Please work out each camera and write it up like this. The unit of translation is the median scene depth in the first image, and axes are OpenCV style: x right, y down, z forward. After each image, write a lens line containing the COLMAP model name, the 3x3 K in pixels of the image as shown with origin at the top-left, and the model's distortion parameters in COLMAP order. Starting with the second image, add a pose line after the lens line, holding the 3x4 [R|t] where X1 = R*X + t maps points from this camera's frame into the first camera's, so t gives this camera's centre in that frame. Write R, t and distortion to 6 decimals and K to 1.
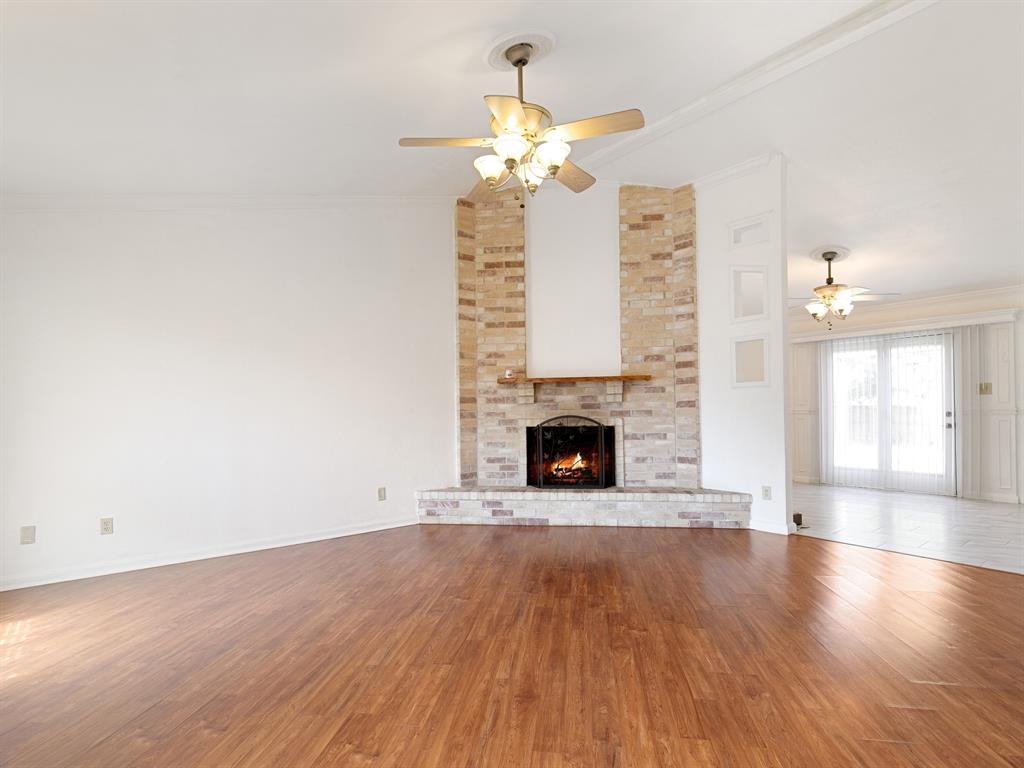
lens RADIAL K [[524.8, 0, 494.0], [0, 524.8, 404.7], [0, 0, 1]] dist [0.003619, 0.000358]
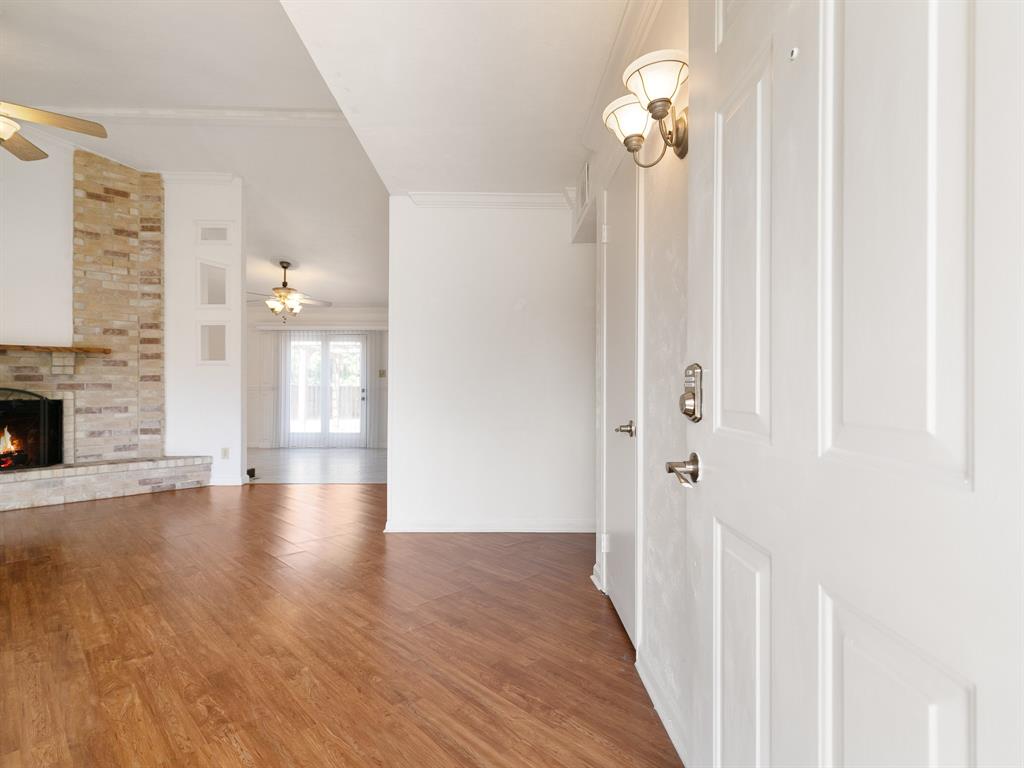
lens RADIAL K [[524.8, 0, 519.1], [0, 524.8, 383.3], [0, 0, 1]] dist [0.003619, 0.000358]
pose [[0.582169, 0.017414, 0.812882, -0.062718], [-0.013617, 0.999839, -0.011667, 0.011019], [-0.812954, -0.004276, 0.582312, -0.220130]]
